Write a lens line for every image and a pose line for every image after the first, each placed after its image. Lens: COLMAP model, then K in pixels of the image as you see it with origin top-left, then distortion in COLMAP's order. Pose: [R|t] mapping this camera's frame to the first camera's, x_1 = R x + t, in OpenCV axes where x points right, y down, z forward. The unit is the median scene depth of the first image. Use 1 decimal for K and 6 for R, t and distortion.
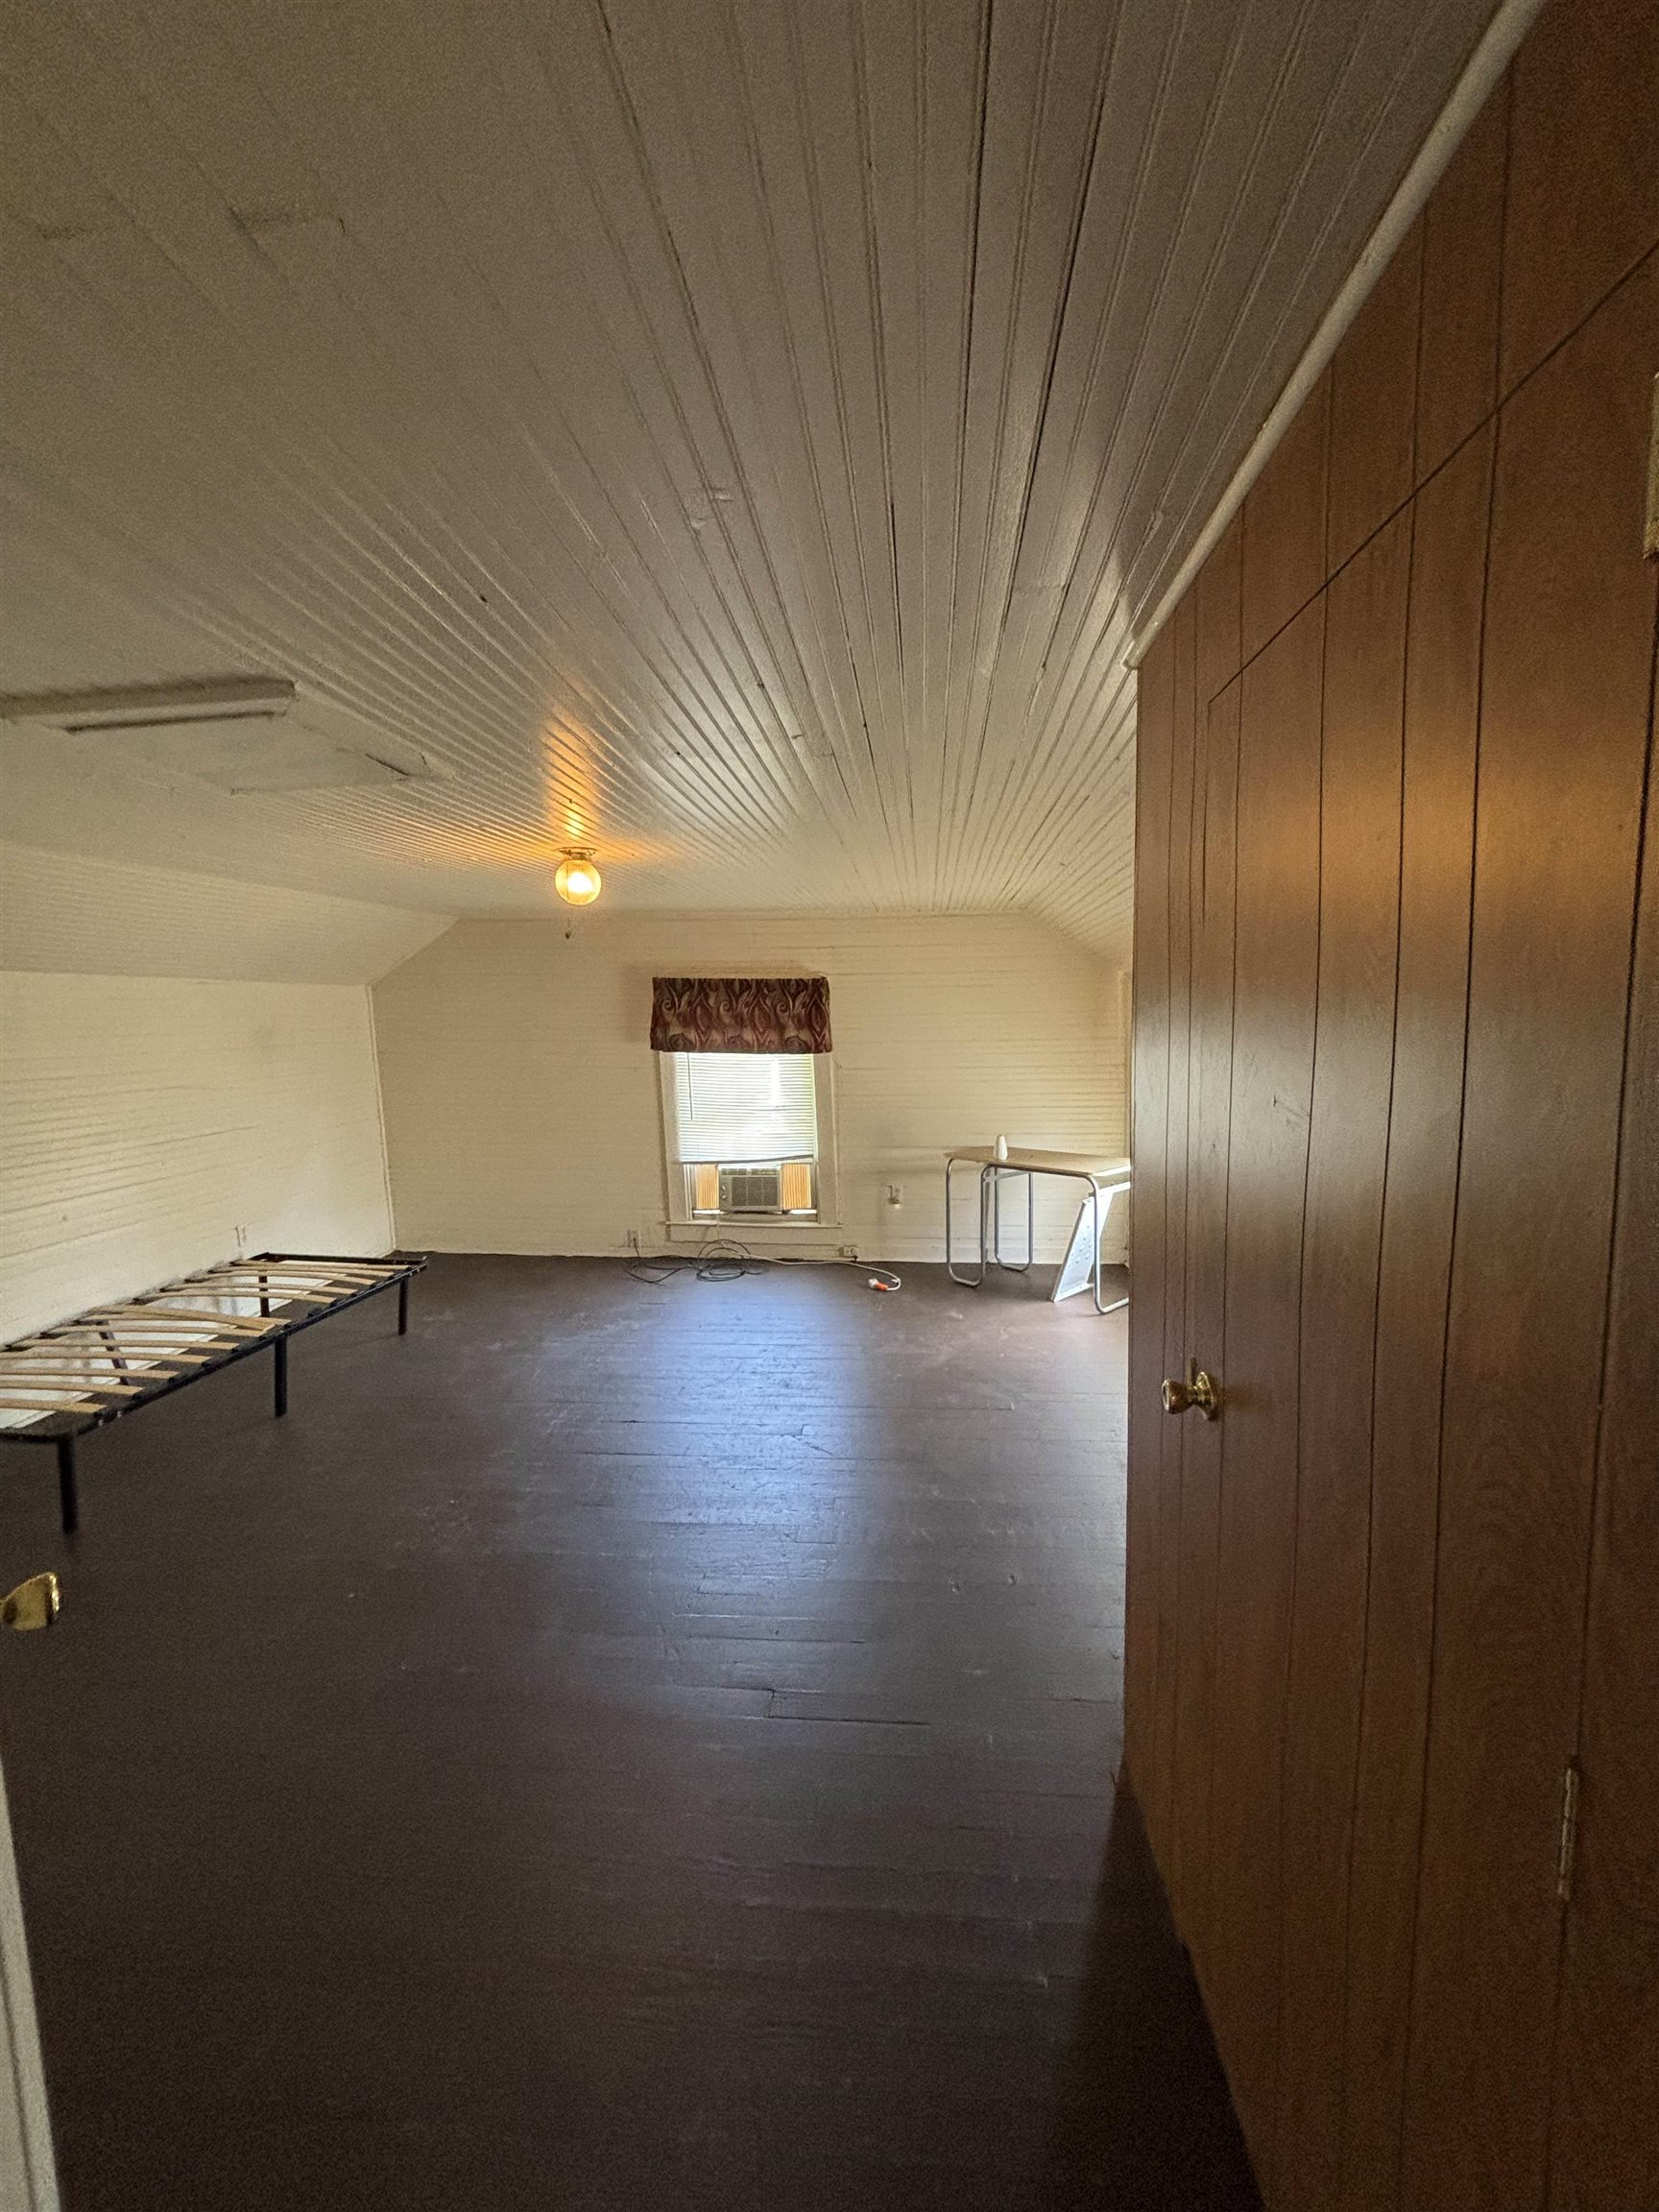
lens RADIAL K [[883.2, 0, 830.1], [0, 883.2, 1100.7], [0, 0, 1]] dist [-0.007145, 0.000471]
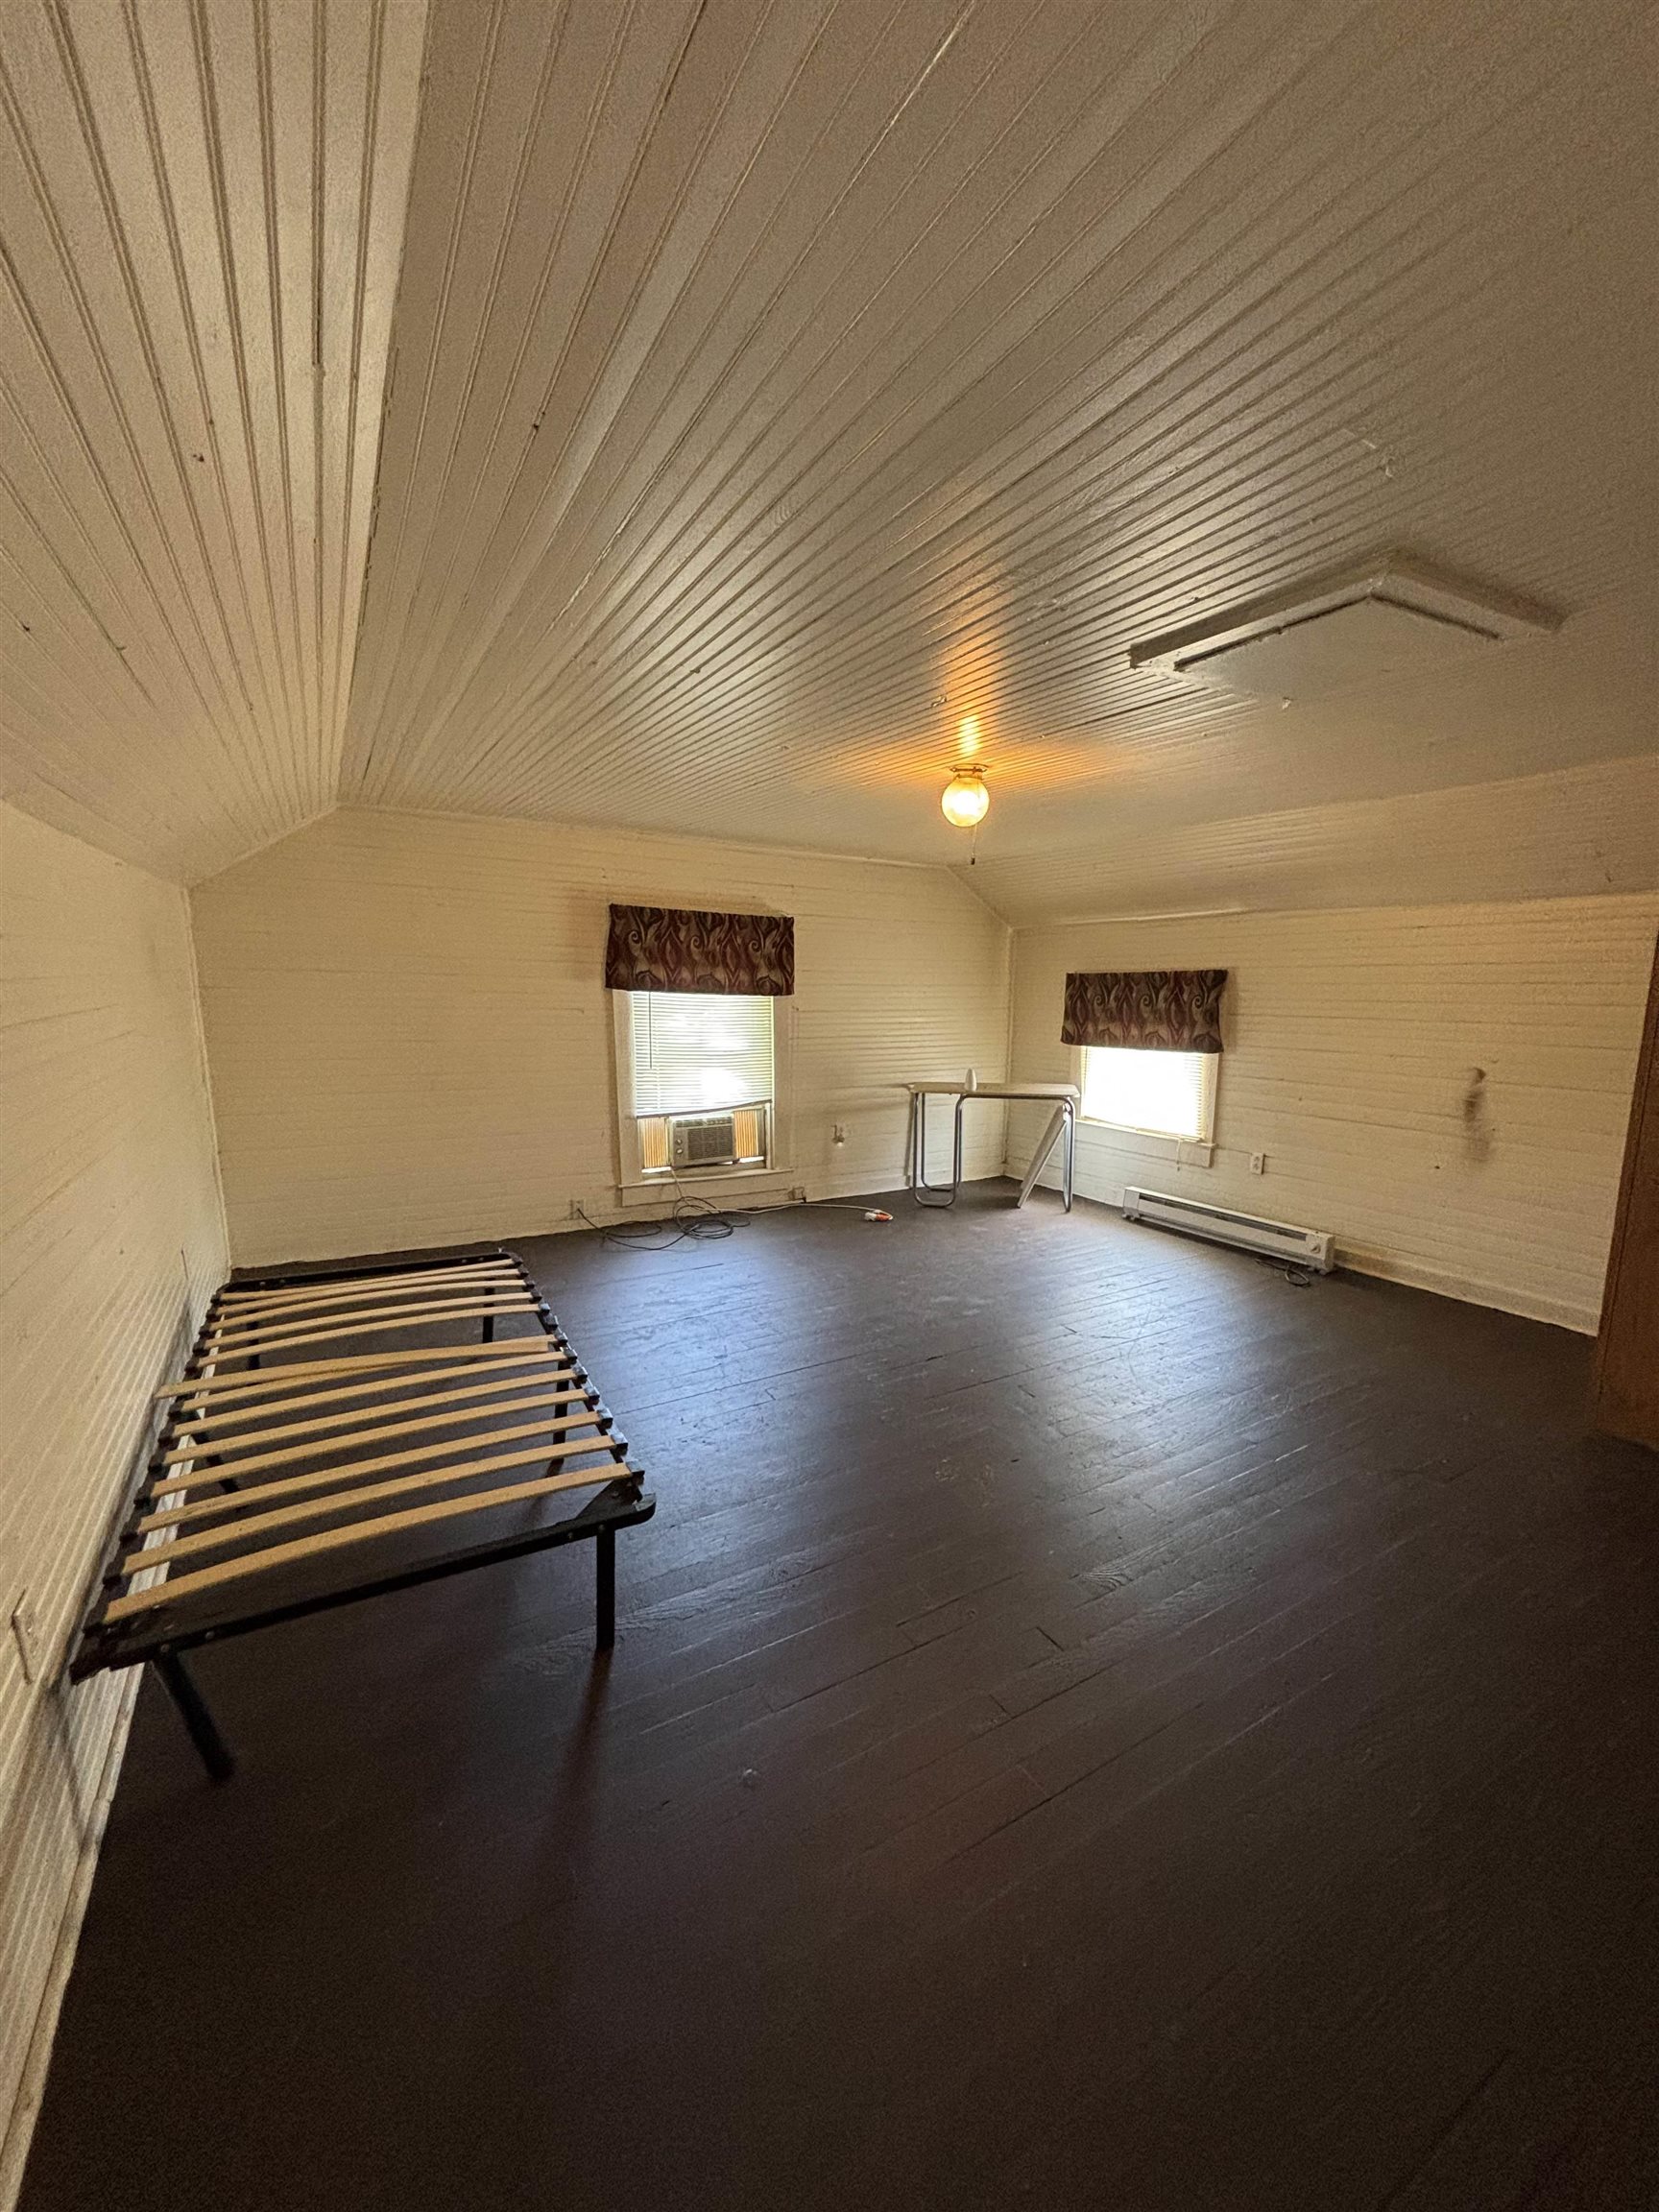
lens RADIAL K [[883.2, 0, 841.8], [0, 883.2, 1102.6], [0, 0, 1]] dist [-0.007145, 0.000471]
pose [[0.807913, -0.056673, 0.586570, -0.533809], [0.029582, 0.998010, 0.055681, 0.012723], [-0.588559, -0.027634, 0.807982, 0.164646]]
